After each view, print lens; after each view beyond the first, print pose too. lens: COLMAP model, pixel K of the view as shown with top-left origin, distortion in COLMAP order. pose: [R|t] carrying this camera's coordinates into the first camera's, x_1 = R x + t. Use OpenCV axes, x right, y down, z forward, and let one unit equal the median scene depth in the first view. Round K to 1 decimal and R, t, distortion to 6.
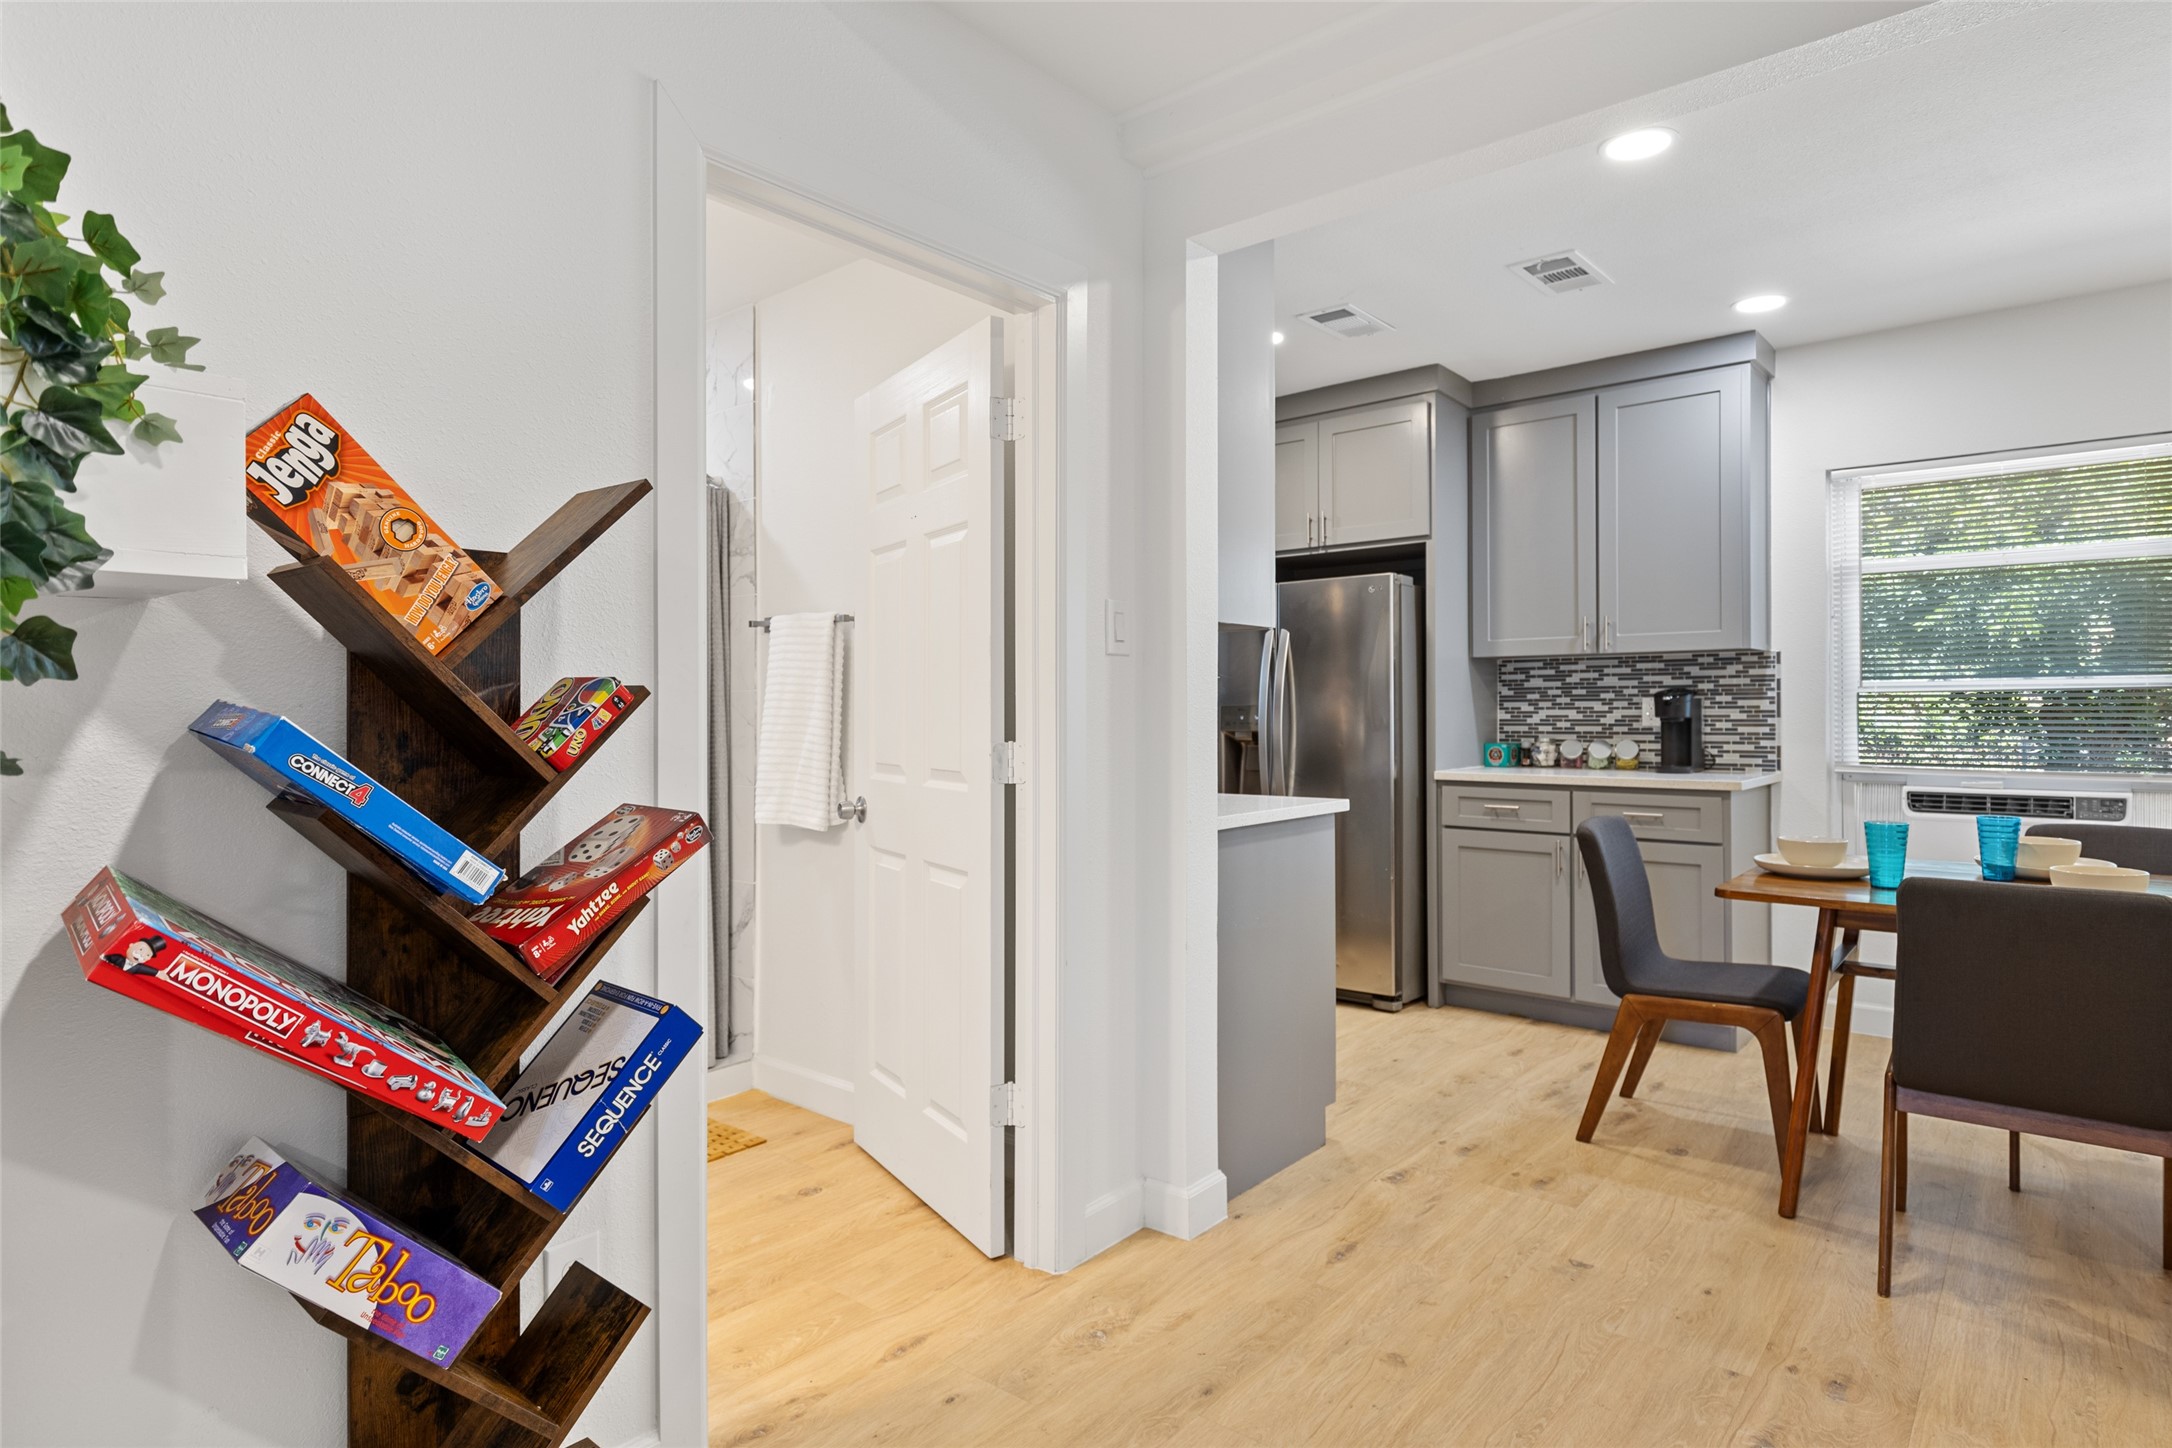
lens RADIAL K [[1170.9, 0, 1090.3], [0, 1170.9, 713.8], [0, 0, 1]] dist [0.002005, 0.000088]
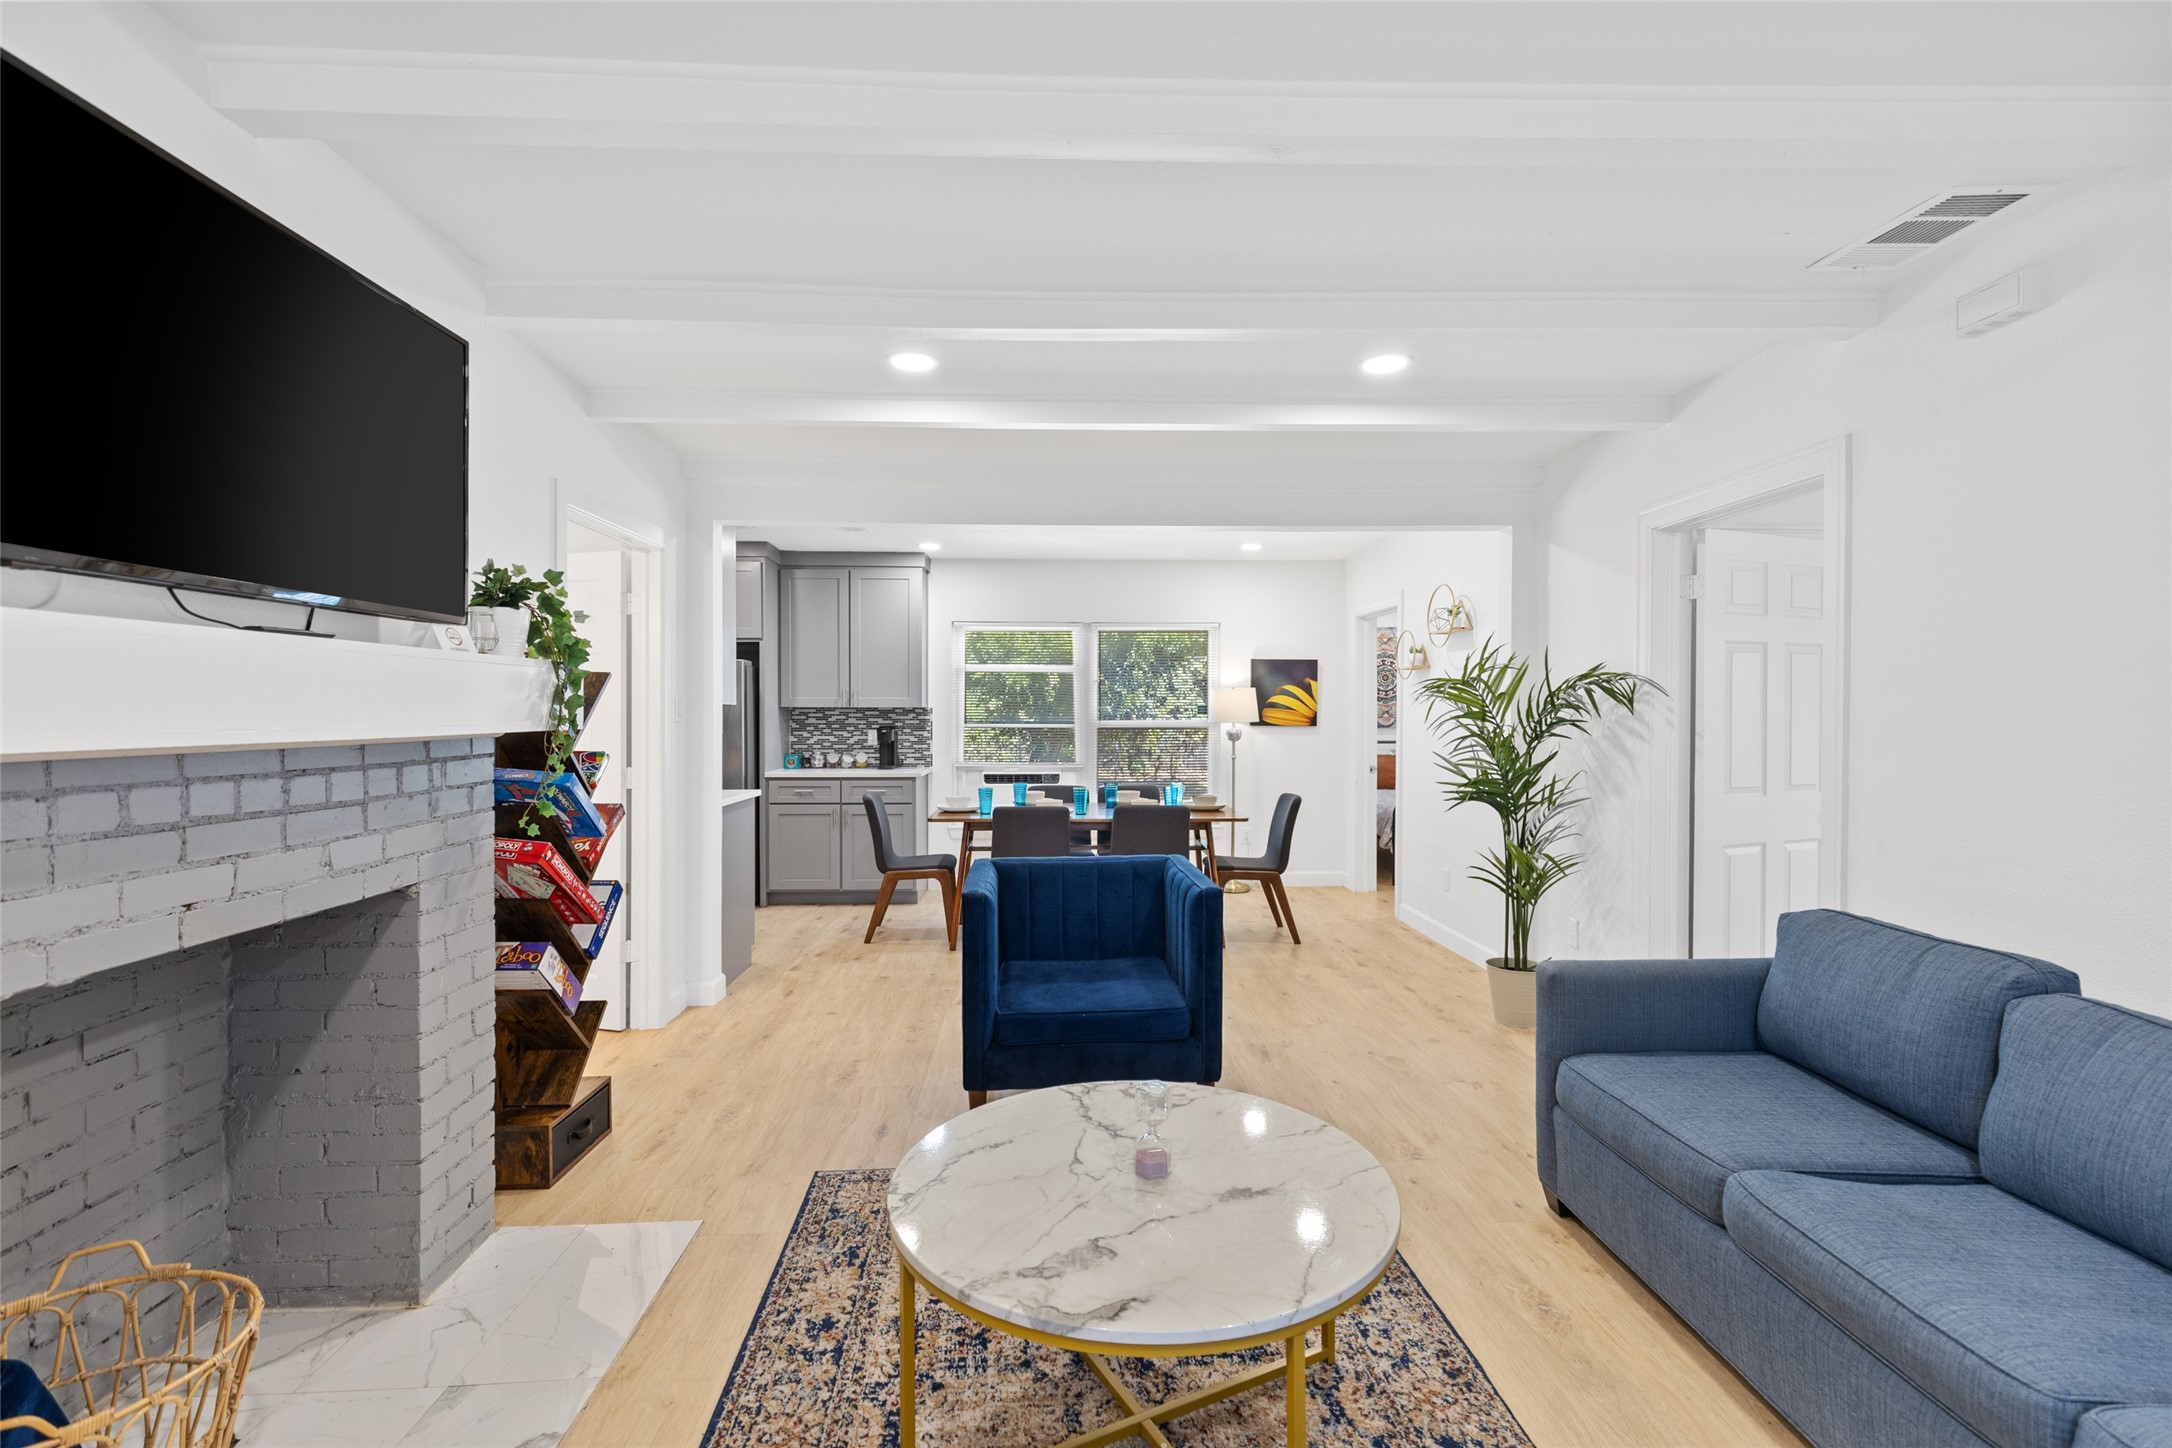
lens RADIAL K [[975.7, 0, 1090.2], [0, 975.7, 719.6], [0, 0, 1]] dist [0.005312, -0.000027]
pose [[0.734543, 0.000618, 0.678562, -0.351182], [-0.002353, 0.999996, 0.001636, -0.035188], [-0.678558, -0.002798, 0.734542, -0.420018]]
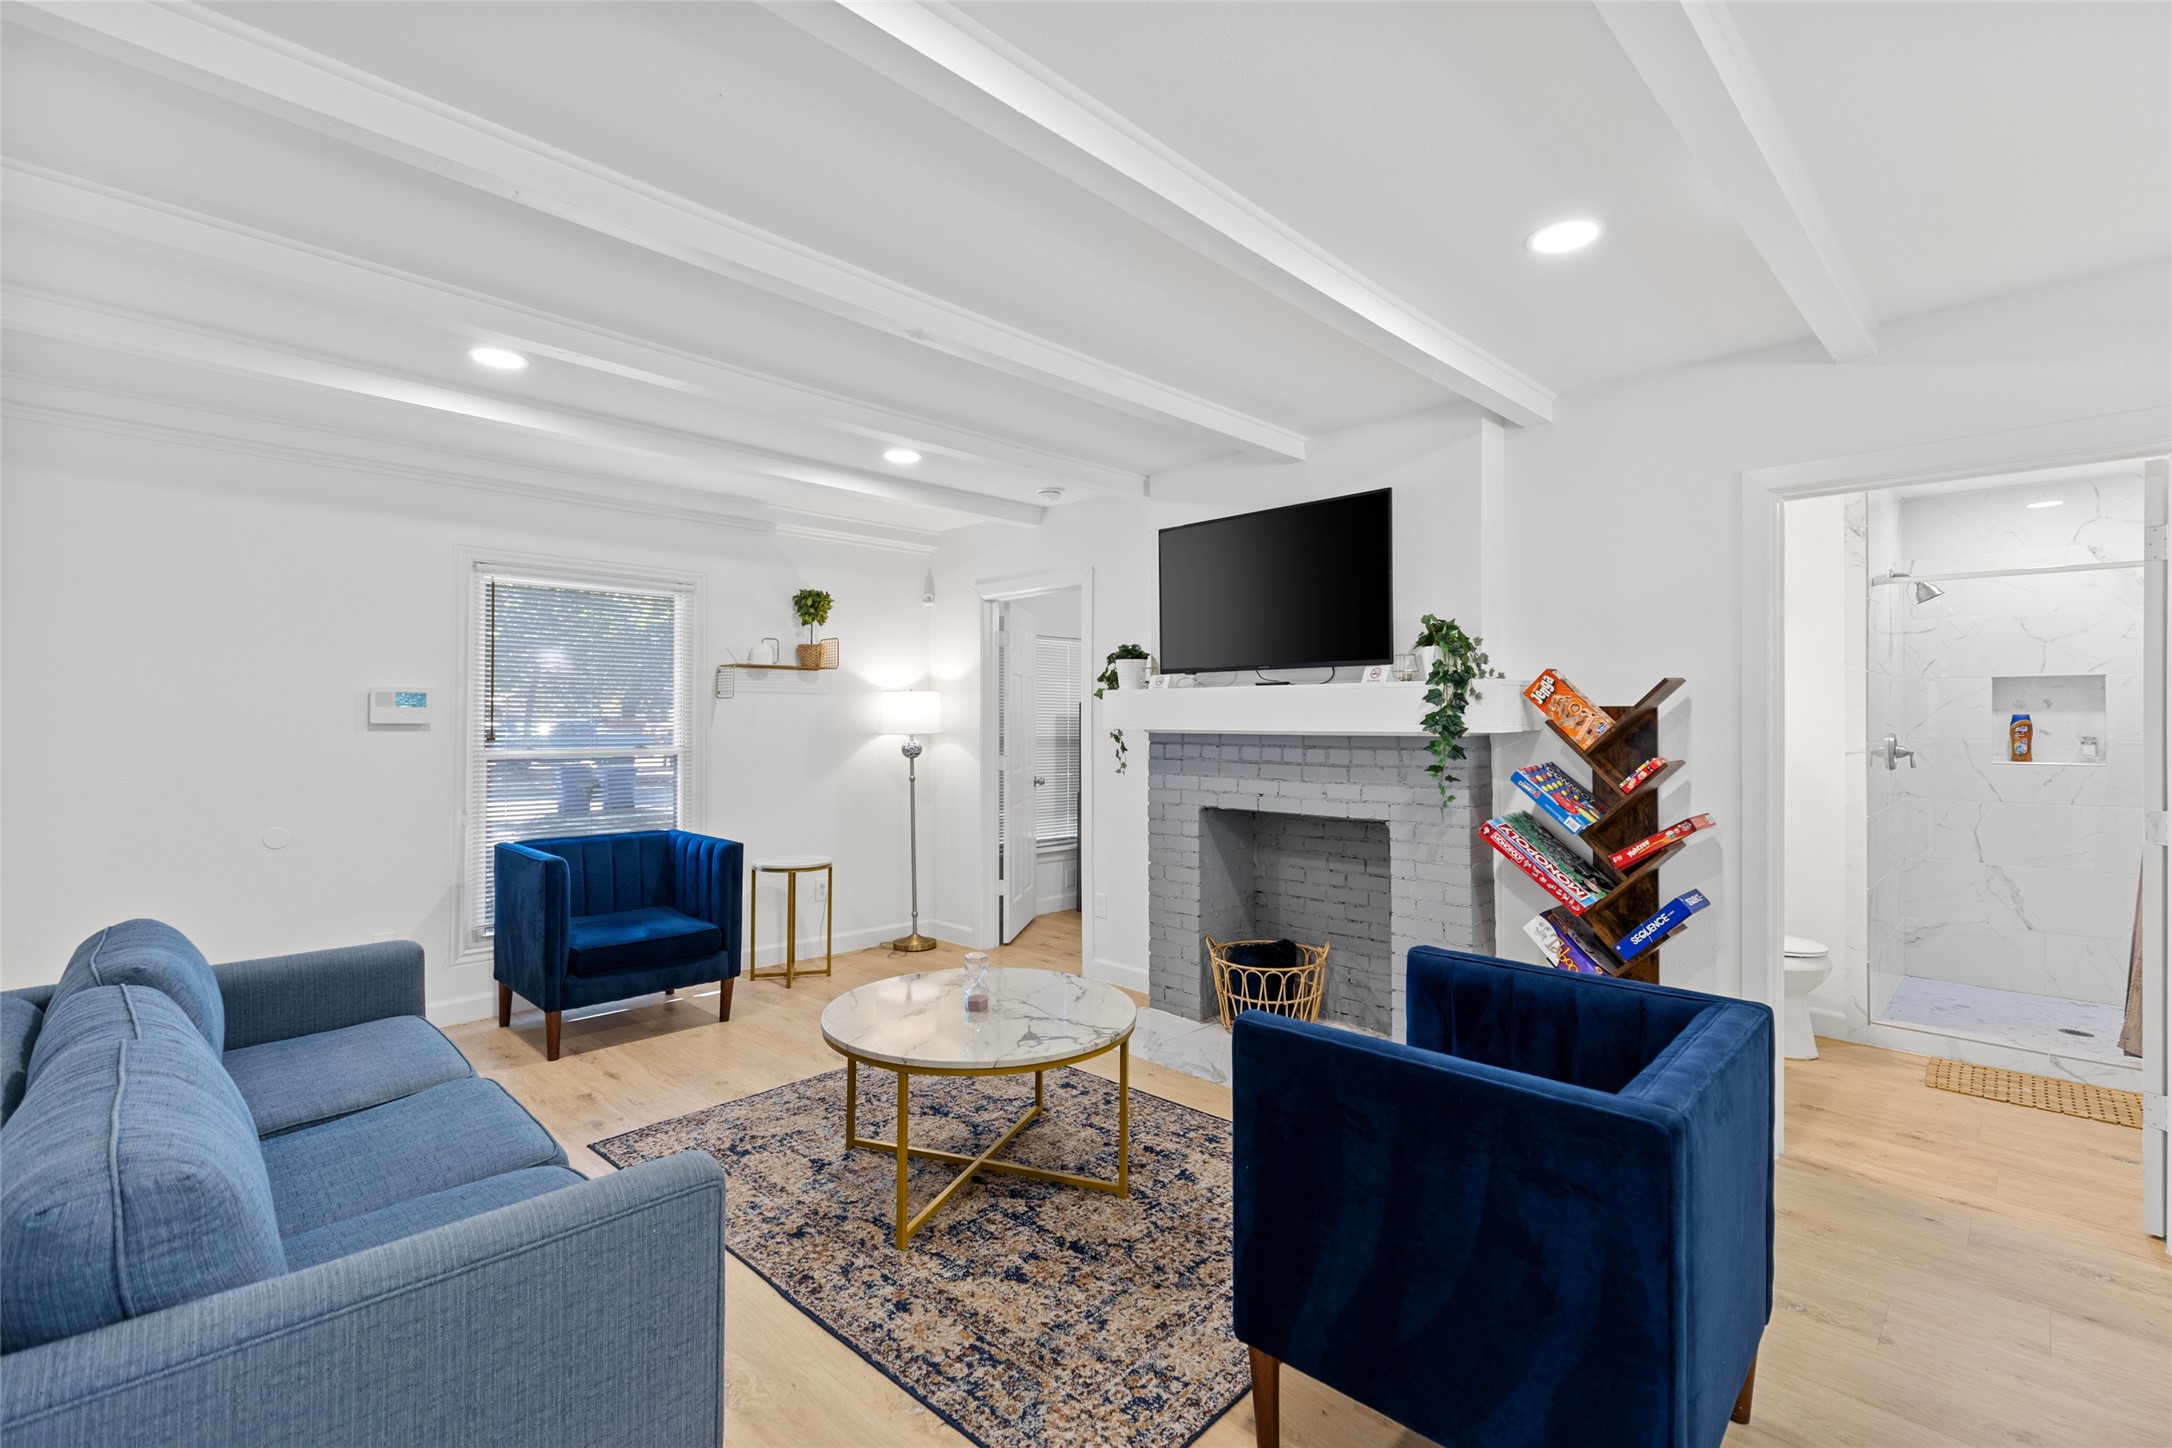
lens RADIAL K [[975.7, 0, 1075.9], [0, 975.7, 719.0], [0, 0, 1]] dist [0.005312, -0.000027]
pose [[-0.090811, 0.004375, -0.995859, 0.587260], [-0.004792, 0.999977, 0.004830, -0.039619], [0.995857, 0.005211, -0.090788, -0.011815]]
